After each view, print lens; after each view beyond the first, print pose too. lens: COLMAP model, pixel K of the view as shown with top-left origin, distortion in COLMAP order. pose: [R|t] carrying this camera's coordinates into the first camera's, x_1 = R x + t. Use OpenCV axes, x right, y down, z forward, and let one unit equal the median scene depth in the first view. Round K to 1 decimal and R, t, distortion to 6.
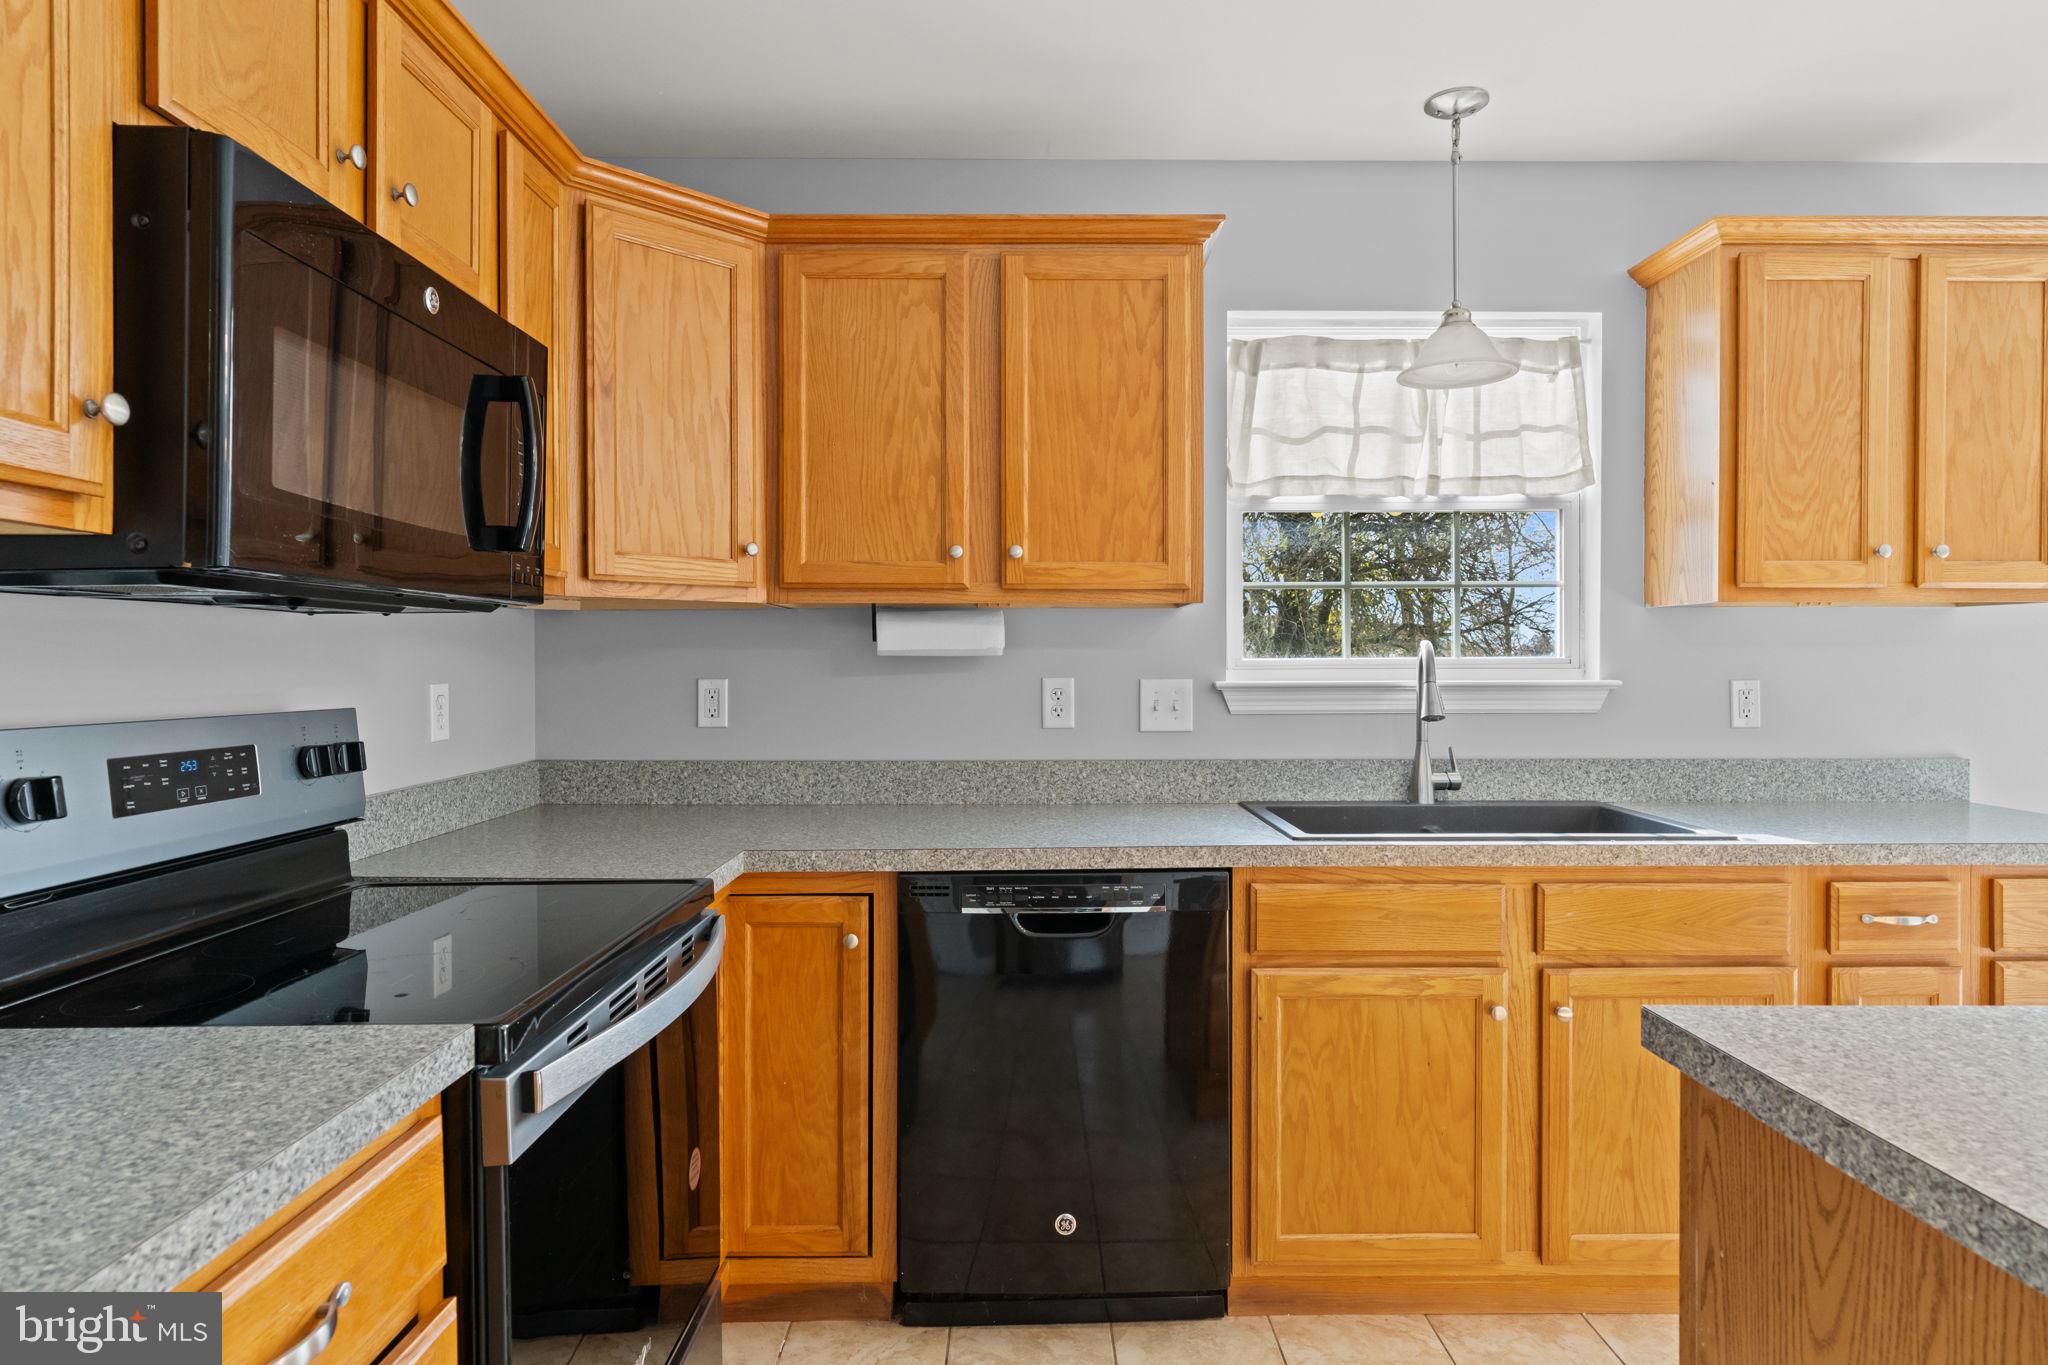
lens RADIAL K [[1181.0, 0, 1011.9], [0, 1181.0, 672.8], [0, 0, 1]] dist [-0.000332, -0.003304]
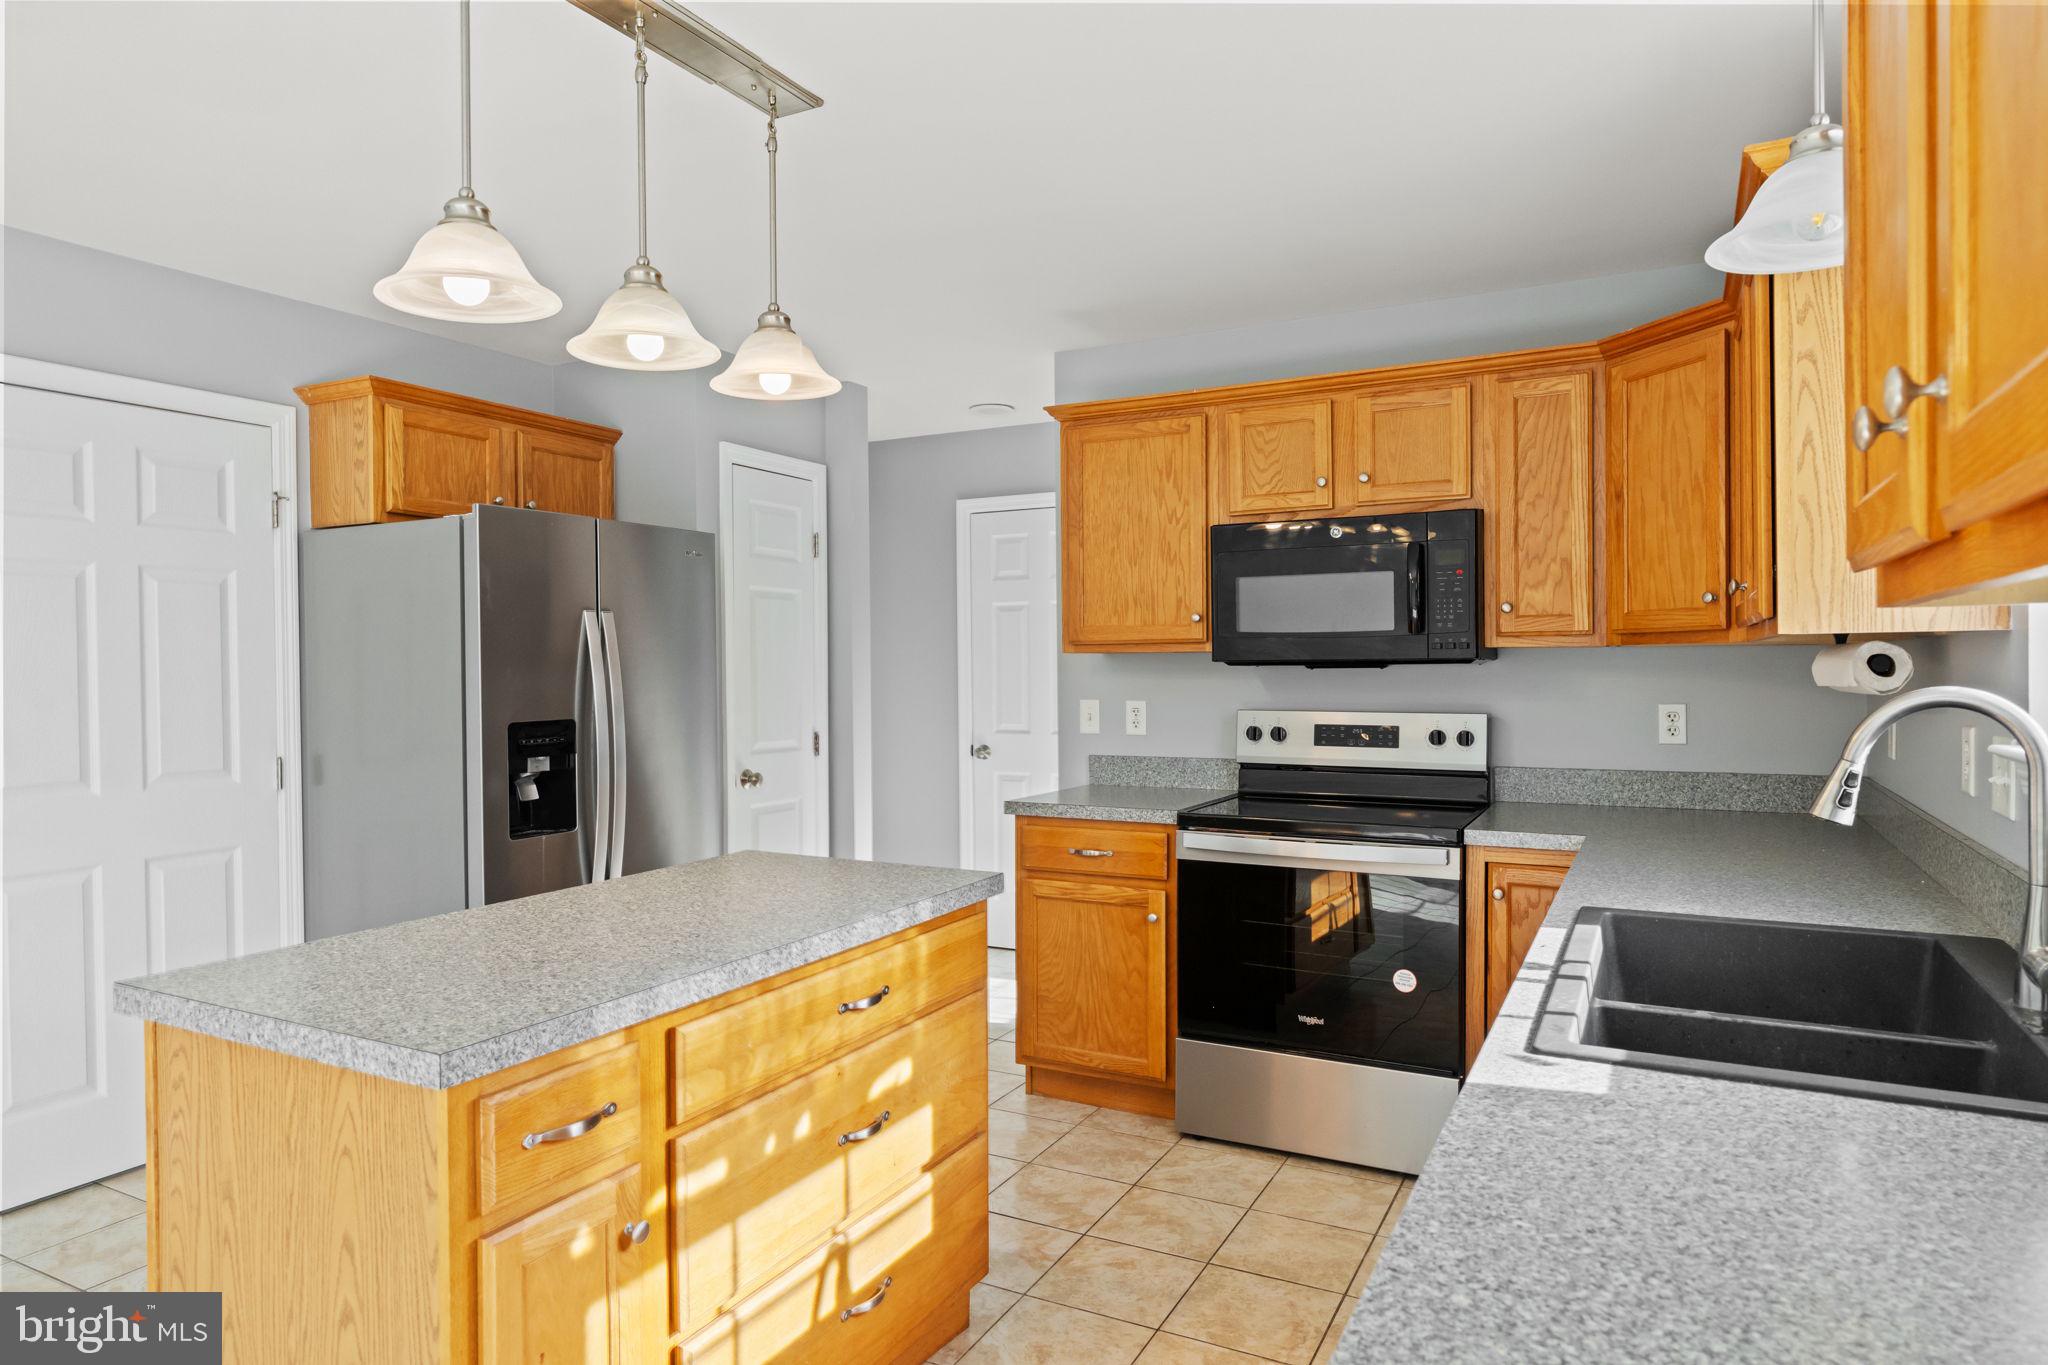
lens RADIAL K [[1181.0, 0, 1022.4], [0, 1181.0, 682.0], [0, 0, 1]] dist [-0.000332, -0.003304]
pose [[-0.472308, 0.016234, -0.881284, 1.146456], [-0.000543, 0.999825, 0.018708, -0.044342], [0.881433, 0.009315, -0.472217, 0.981337]]
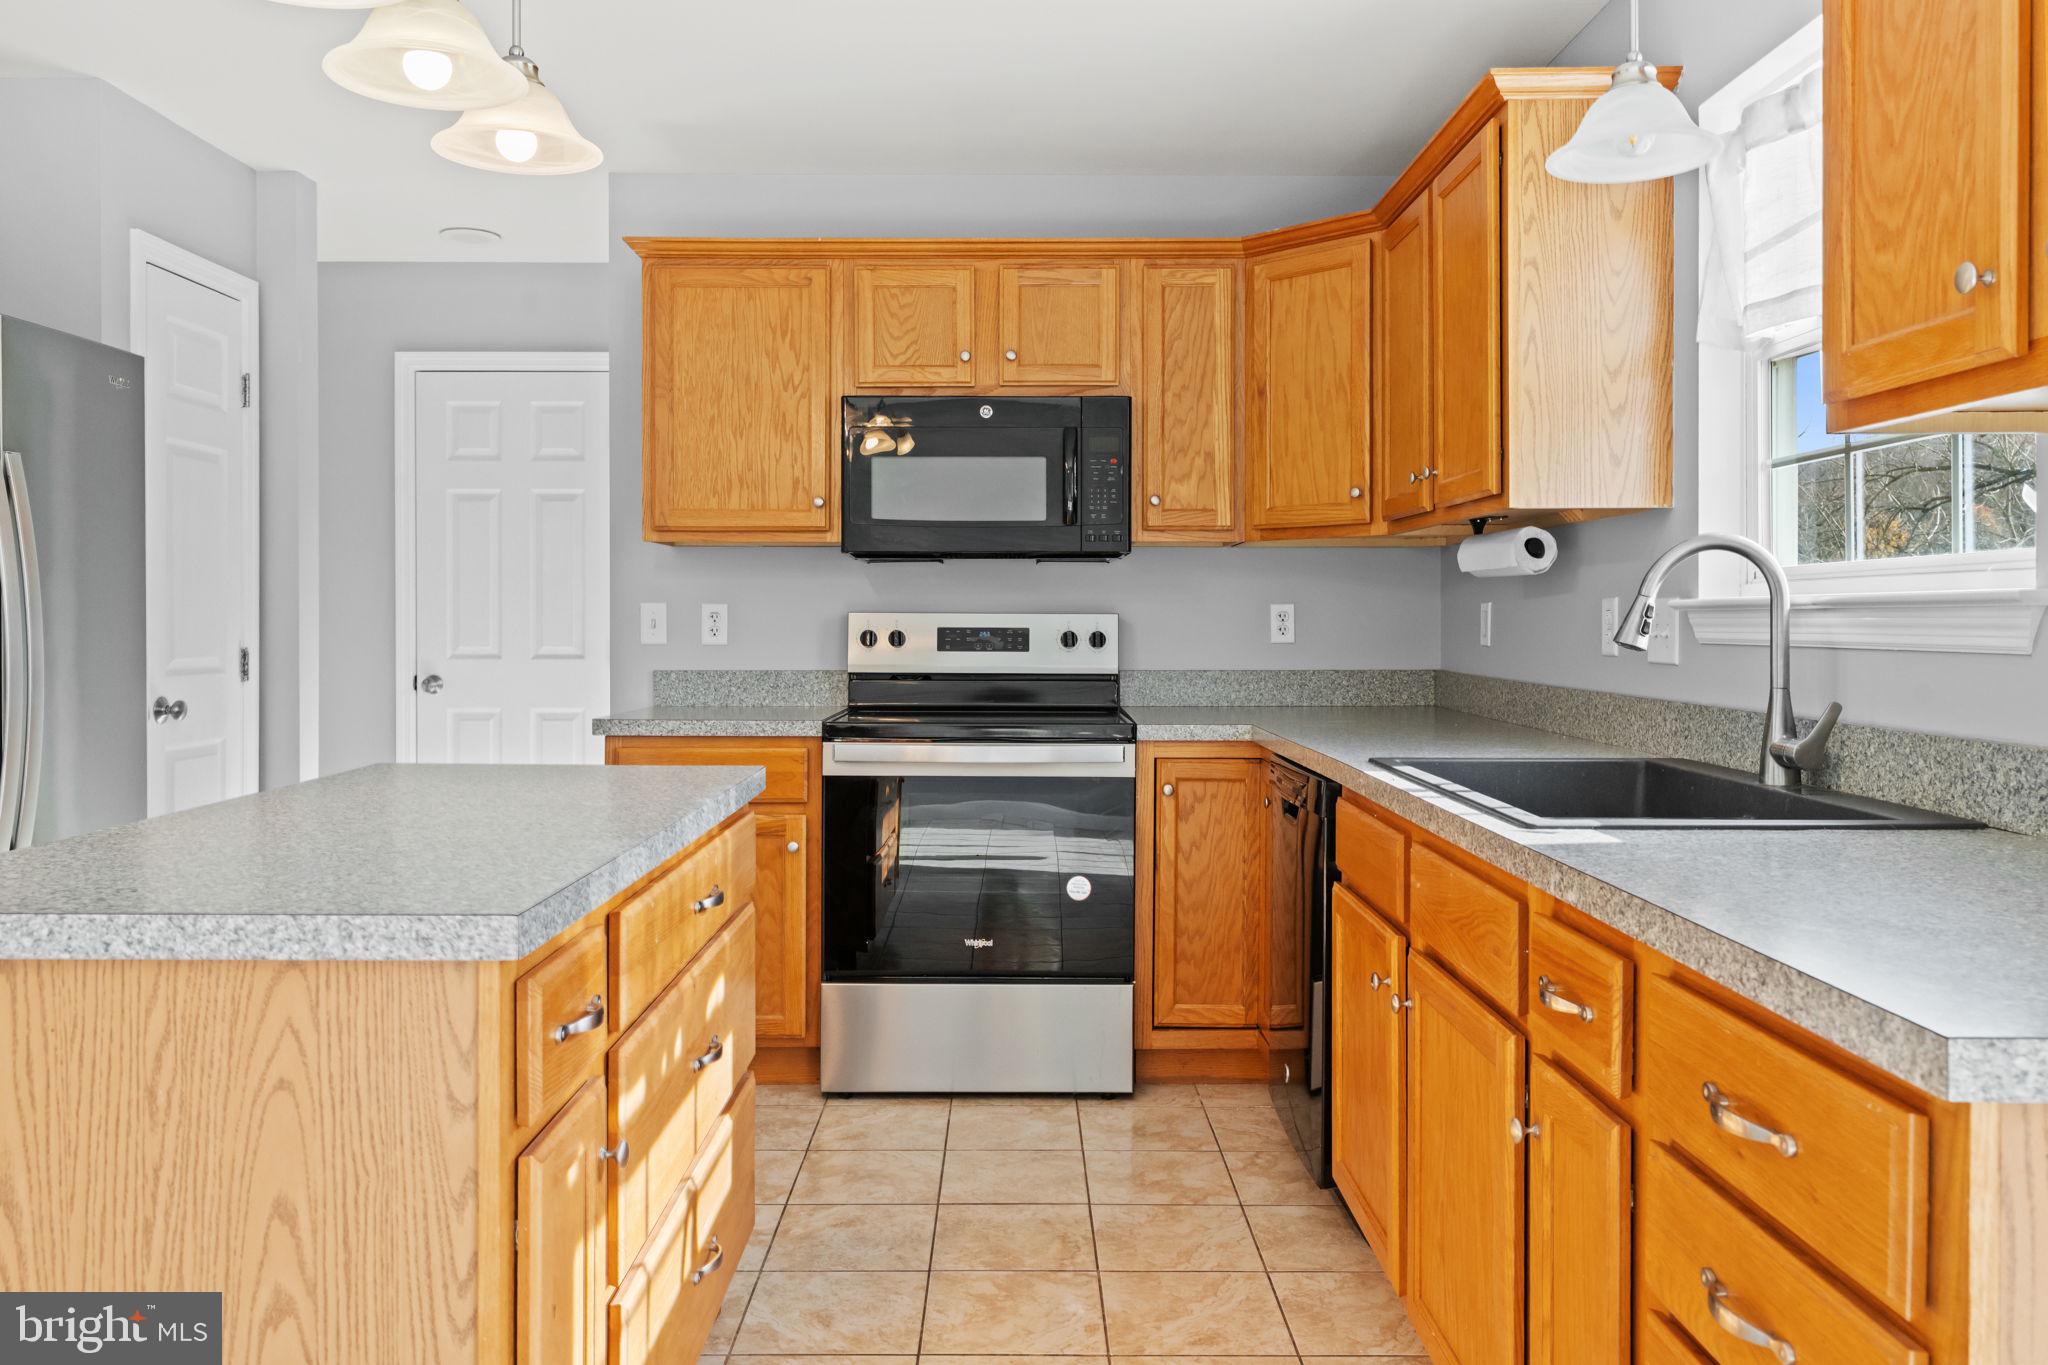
lens RADIAL K [[1464.6, 0, 982.2], [0, 1464.6, 623.1], [0, 0, 1]] dist [0.004047, 0.004969]
pose [[-0.021780, 0.005730, -0.999746, 1.328410], [-0.012046, 0.999909, 0.005993, 0.026020], [0.999690, 0.012174, -0.021709, 0.669550]]
